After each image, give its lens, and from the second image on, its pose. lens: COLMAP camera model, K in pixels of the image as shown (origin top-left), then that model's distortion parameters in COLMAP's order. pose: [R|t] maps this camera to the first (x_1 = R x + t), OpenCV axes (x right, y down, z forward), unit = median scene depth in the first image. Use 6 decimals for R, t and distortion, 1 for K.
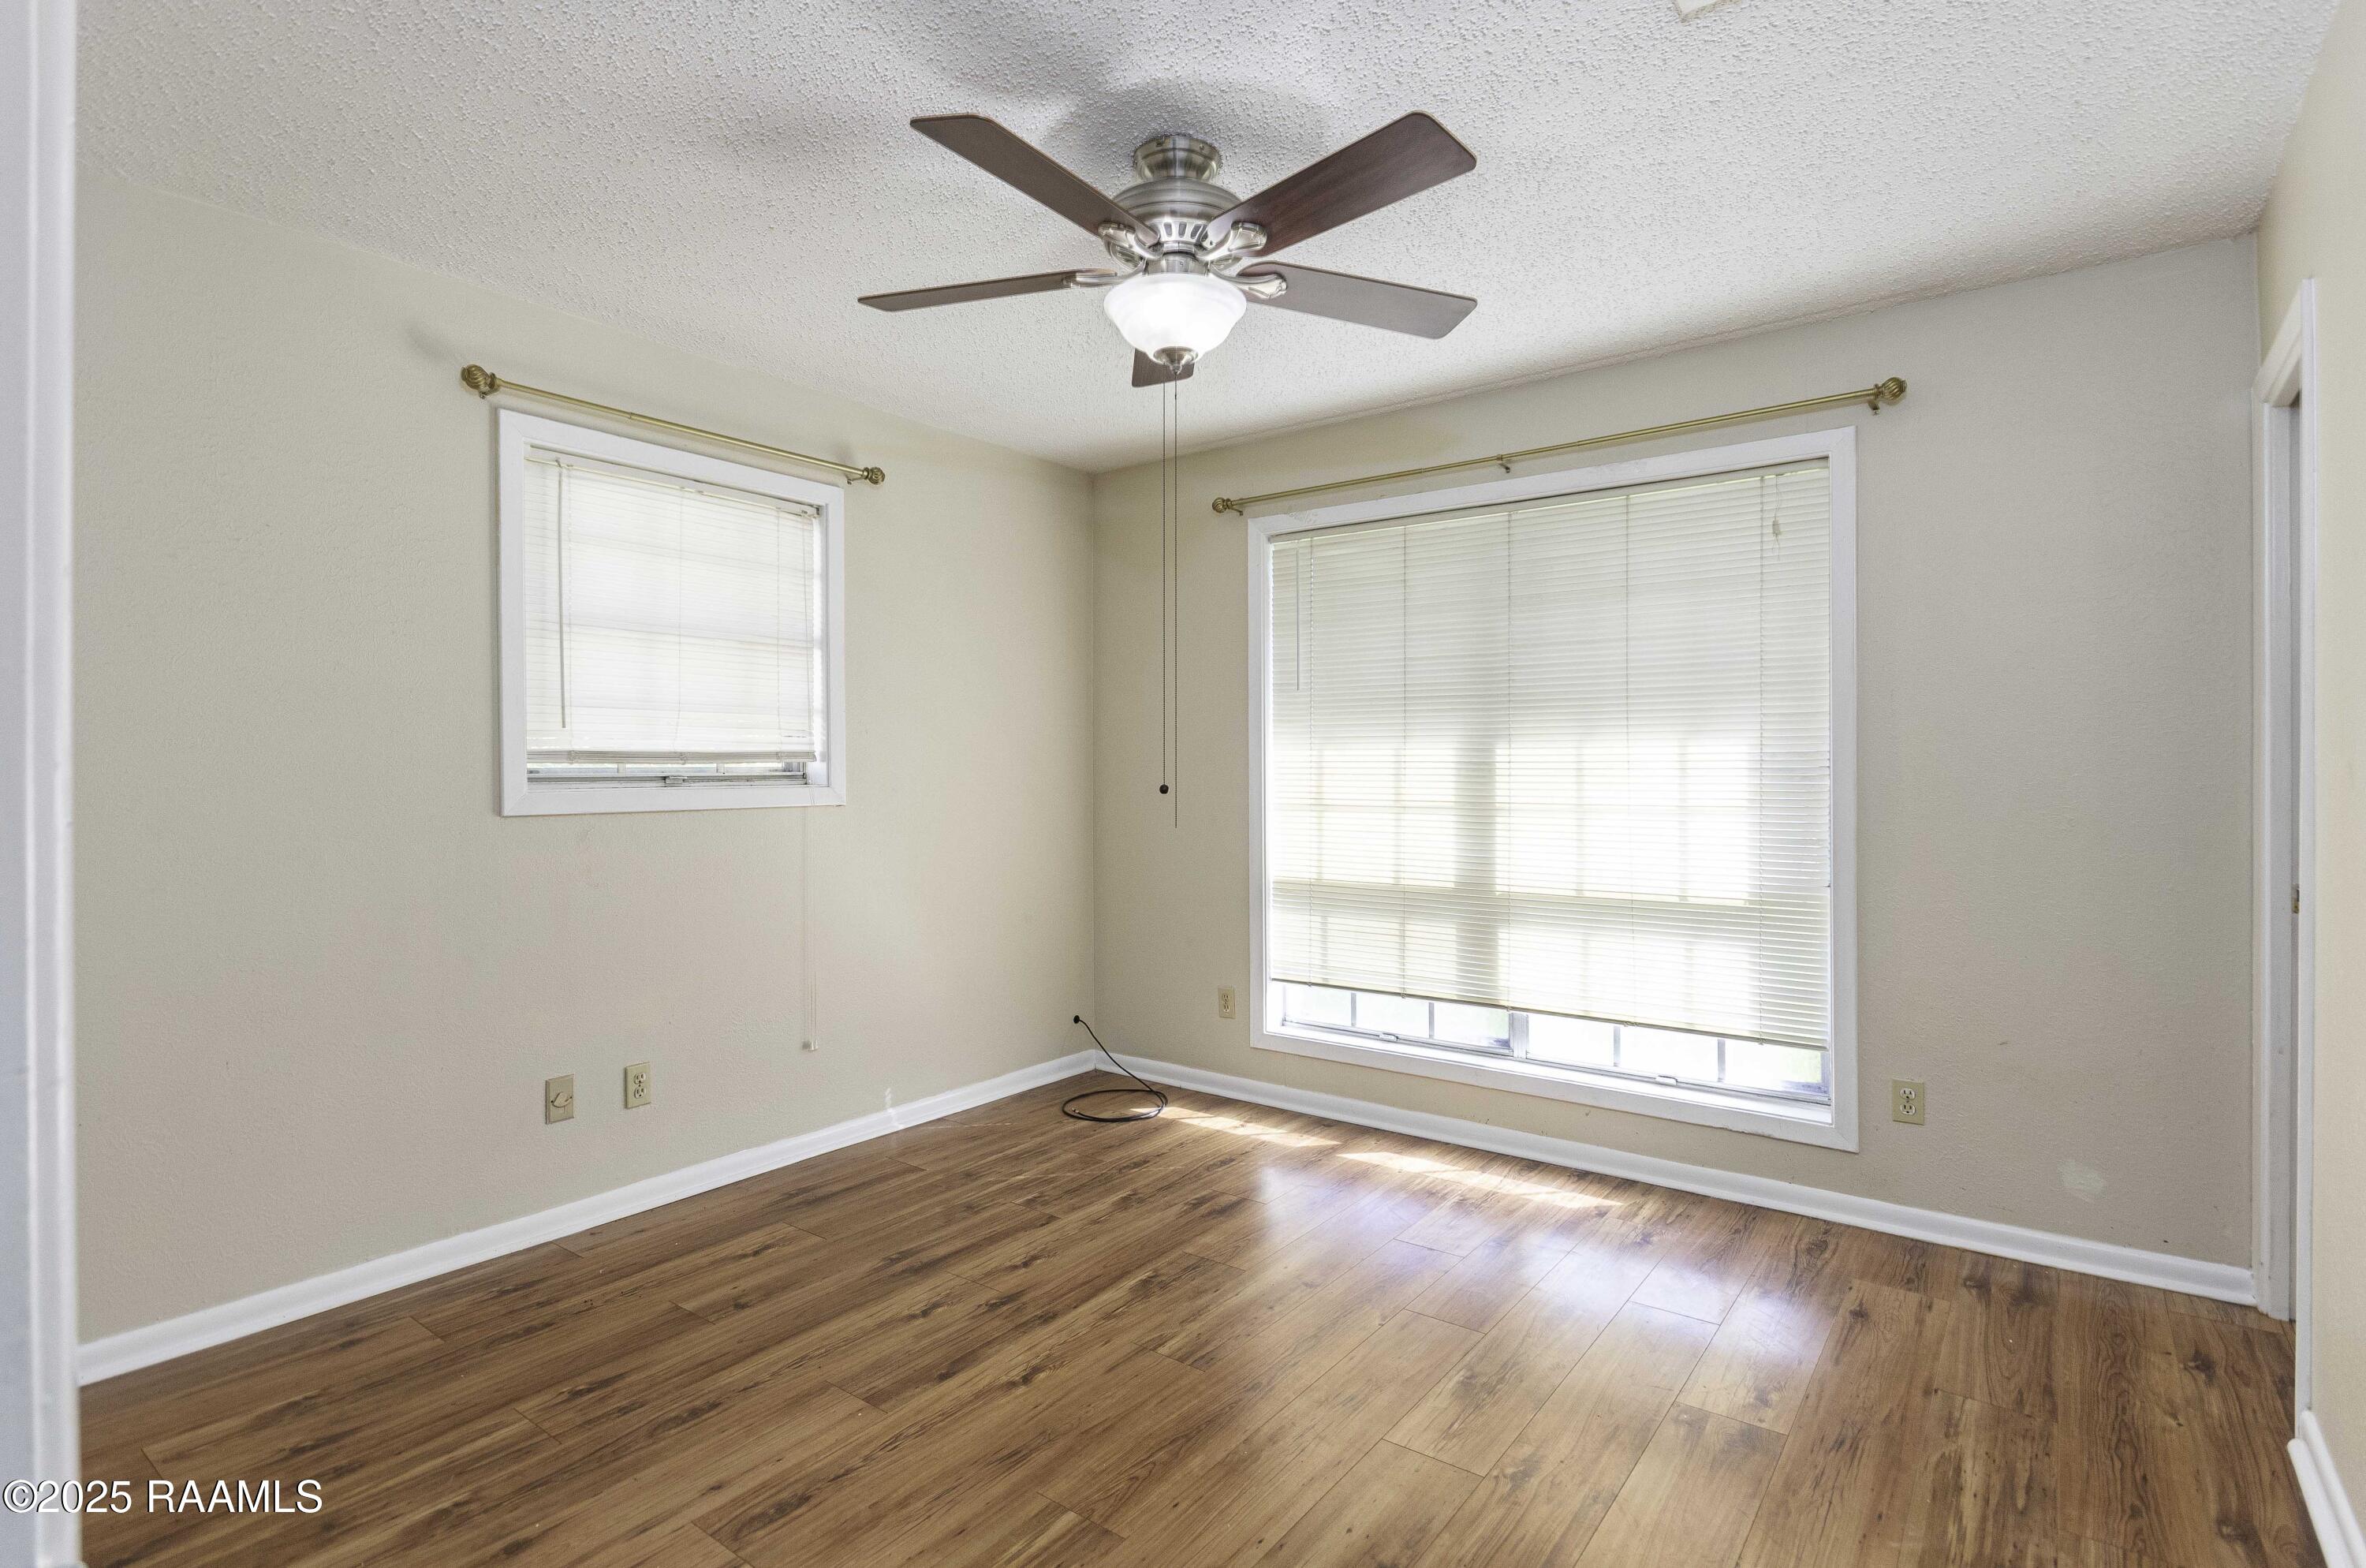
lens RADIAL K [[1185.6, 0, 1194.4], [0, 1185.6, 771.5], [0, 0, 1]] dist [-0.000172, -0.001253]
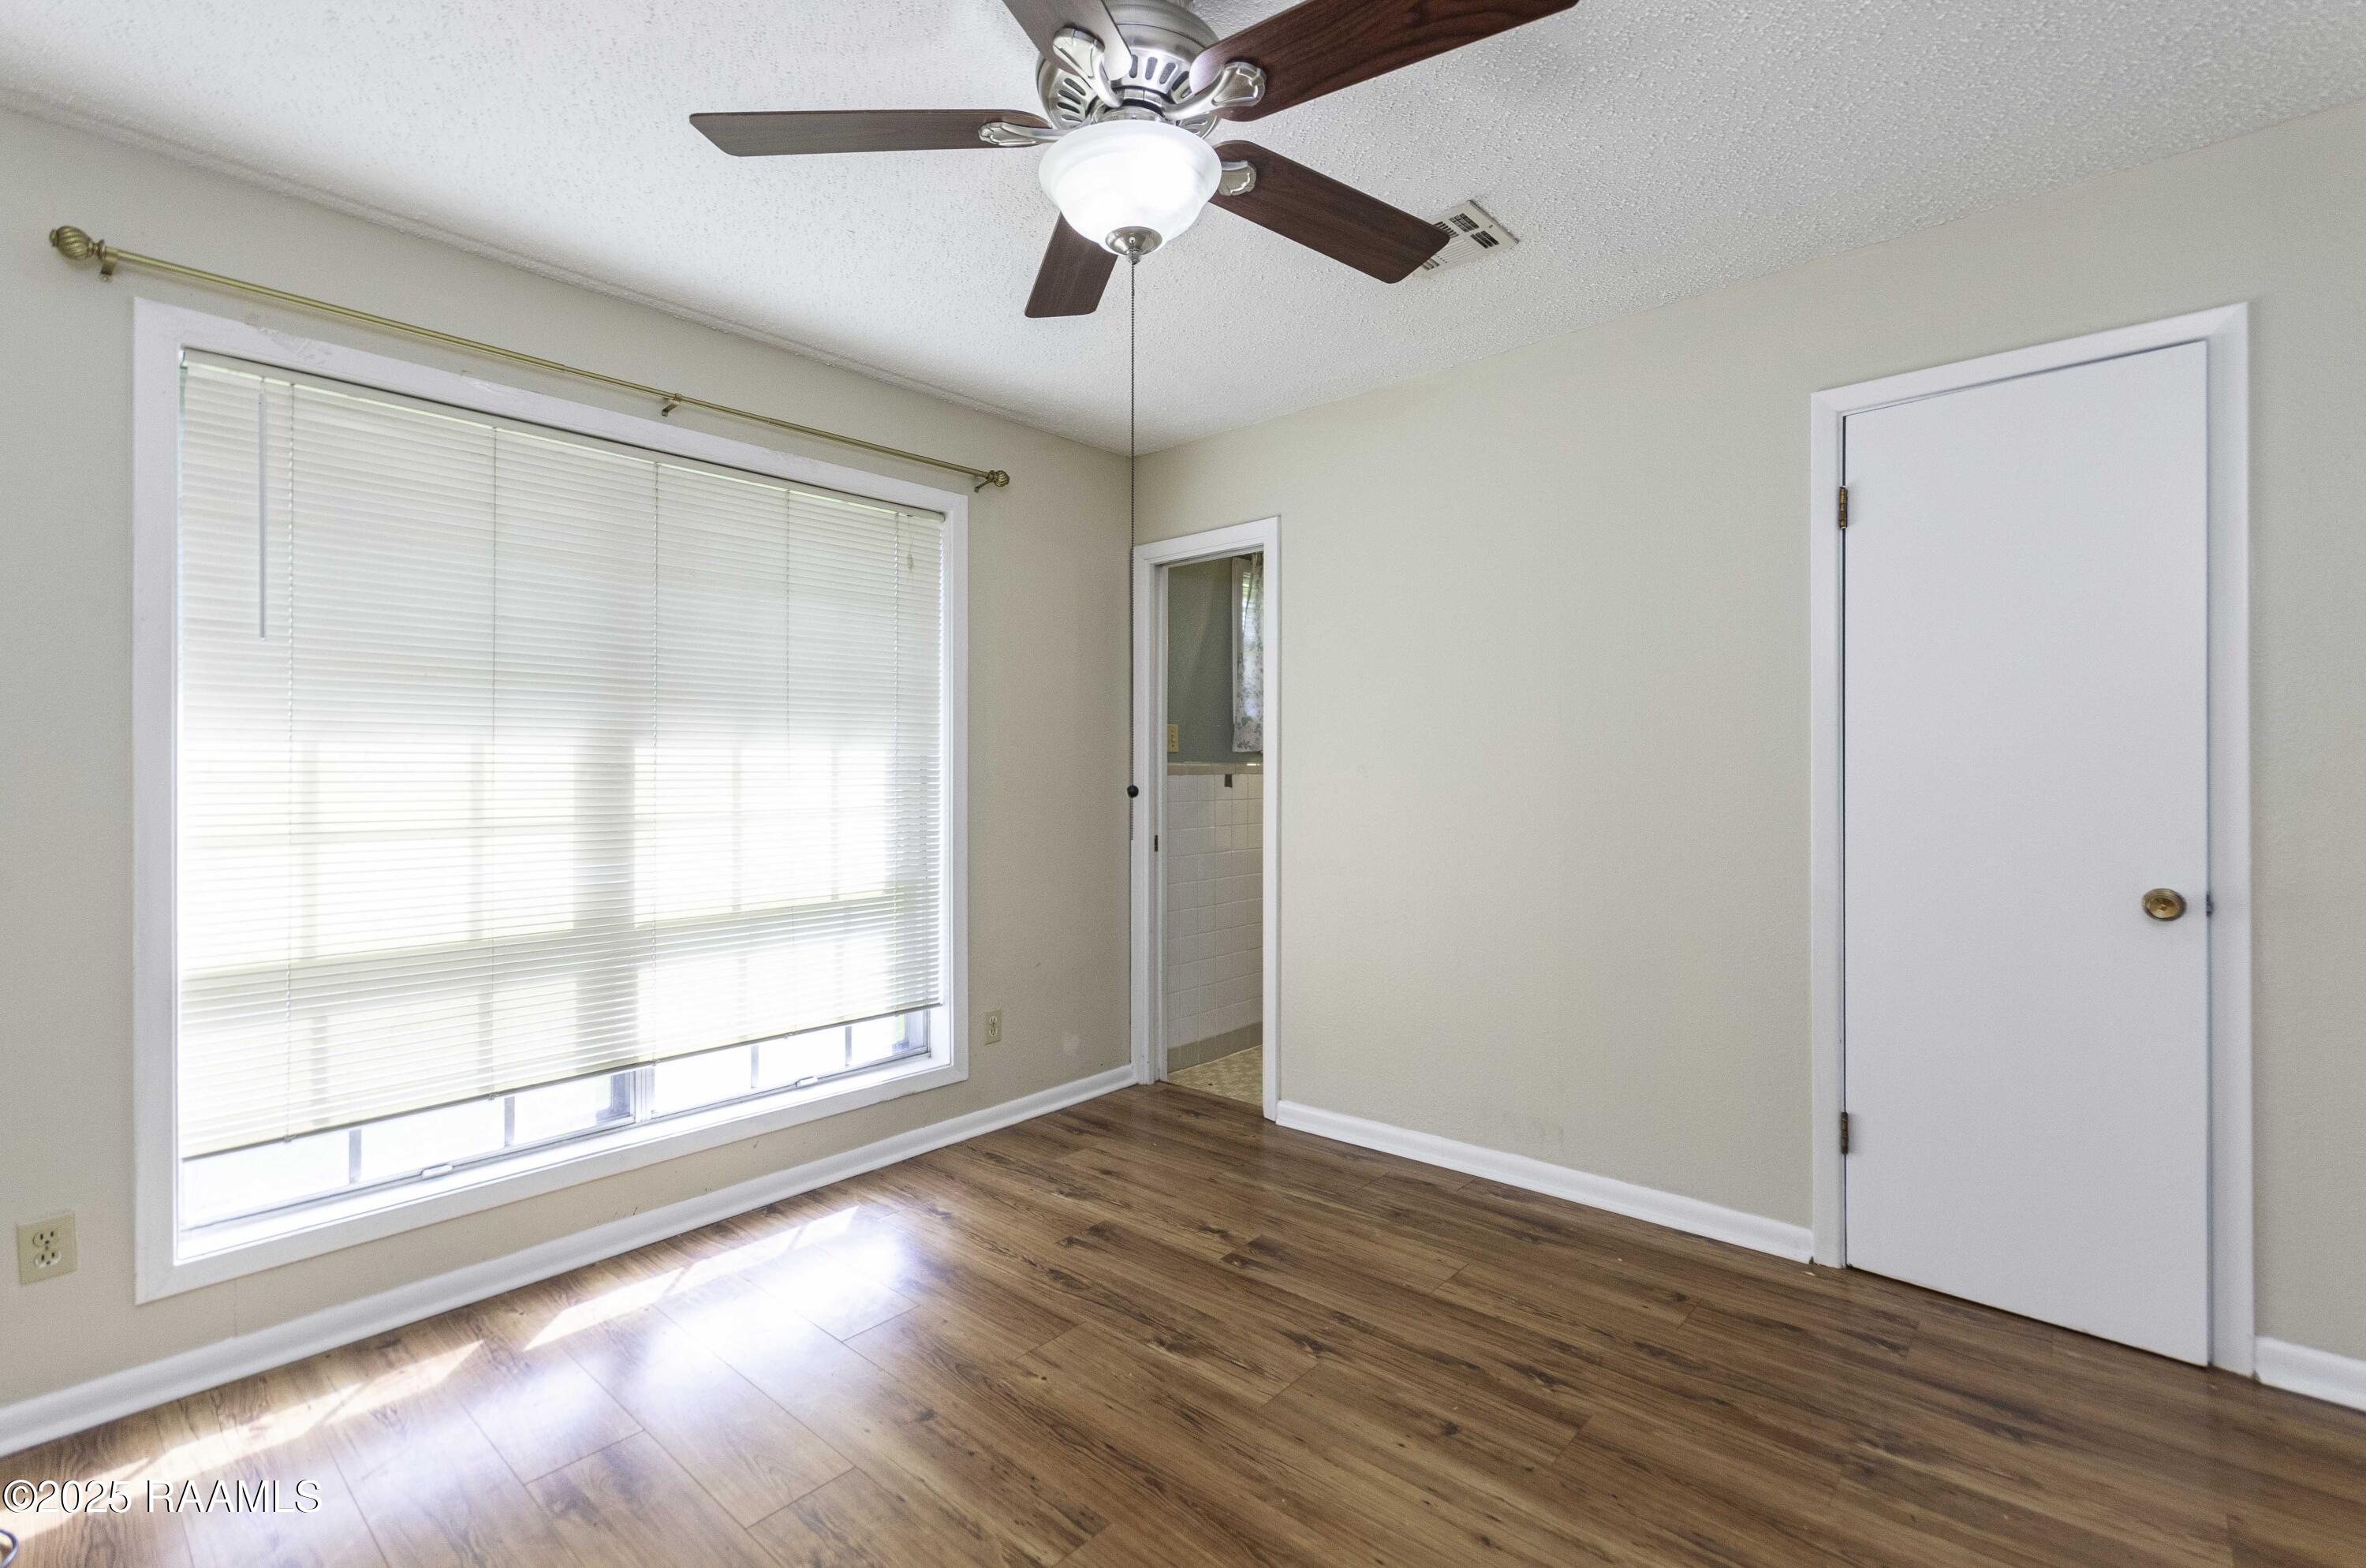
lens RADIAL K [[1054.9, 0, 1204.1], [0, 1054.9, 780.3], [0, 0, 1]] dist [0.011470, -0.003426]
pose [[0.063873, -0.006776, 0.997935, -0.457675], [0.009393, 0.999937, 0.006189, 0.002311], [-0.997914, 0.008979, 0.063933, 0.584061]]
